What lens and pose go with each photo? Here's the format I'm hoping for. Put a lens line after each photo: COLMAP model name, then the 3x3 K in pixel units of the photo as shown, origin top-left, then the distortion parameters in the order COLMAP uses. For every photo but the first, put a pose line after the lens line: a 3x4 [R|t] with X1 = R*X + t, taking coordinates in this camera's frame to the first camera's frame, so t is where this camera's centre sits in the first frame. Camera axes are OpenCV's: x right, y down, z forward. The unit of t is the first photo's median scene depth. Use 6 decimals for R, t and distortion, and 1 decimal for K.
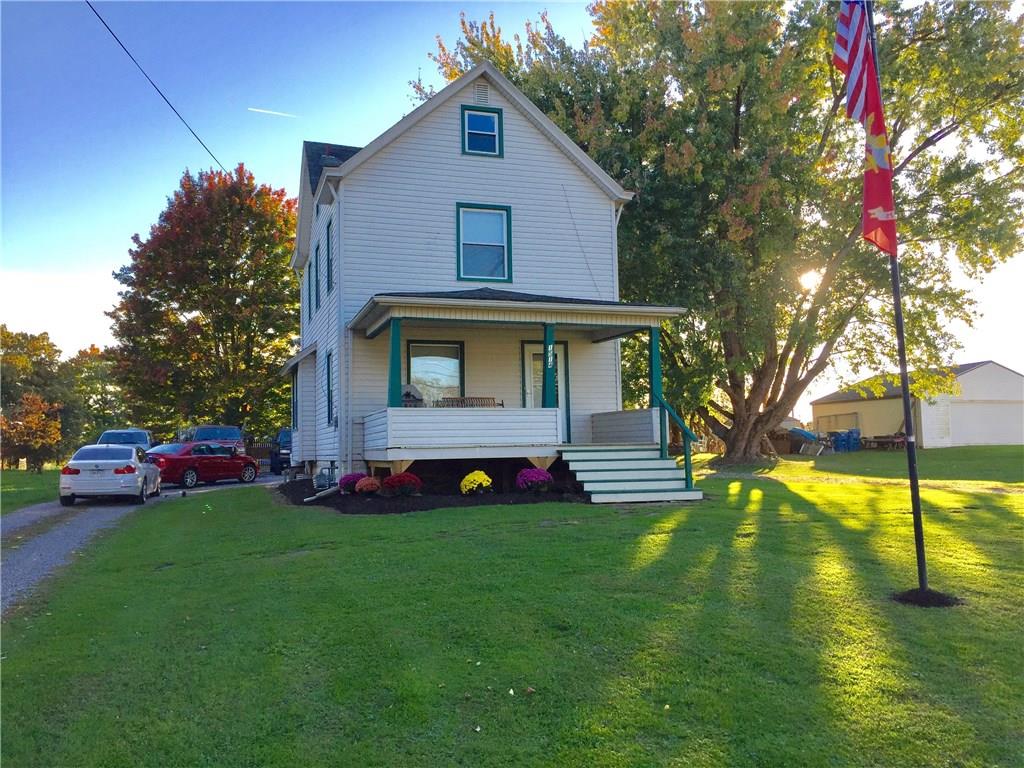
lens RADIAL K [[879.9, 0, 512.0], [0, 879.9, 384.0], [0, 0, 1]] dist [0.073947, -0.092955]
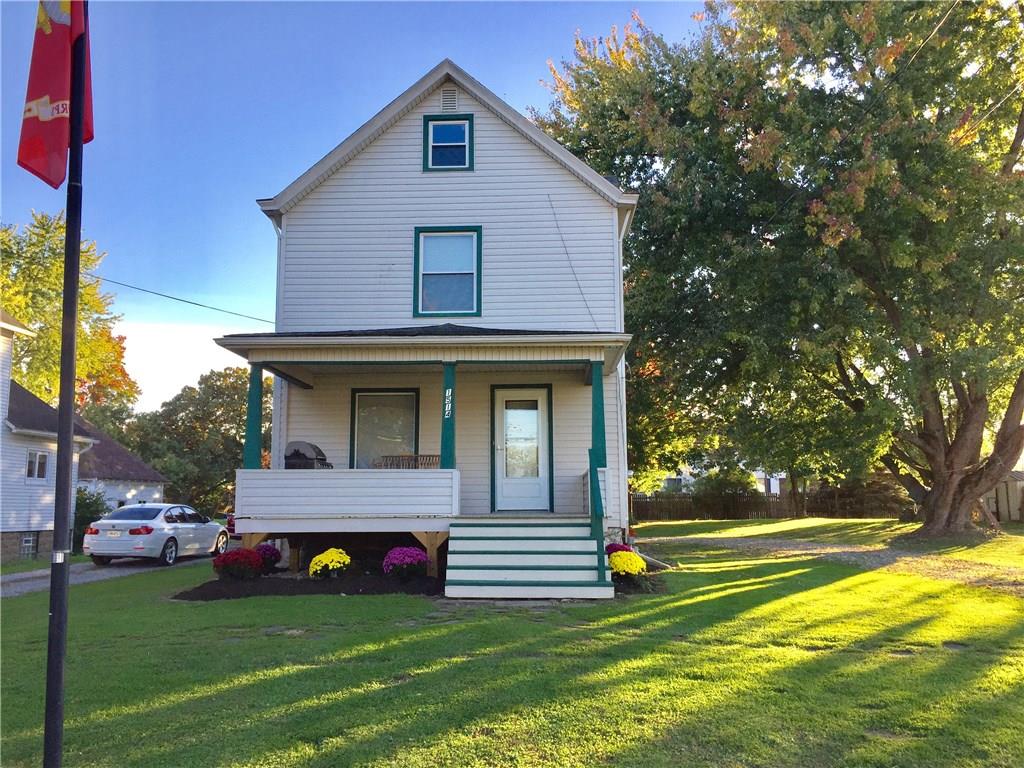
lens RADIAL K [[879.9, 0, 512.0], [0, 879.9, 384.0], [0, 0, 1]] dist [0.073947, -0.092955]
pose [[0.934780, -0.033002, -0.353691, 0.319385], [0.011860, 0.998020, -0.061777, 0.000699], [0.355029, 0.053553, 0.933320, 0.237031]]
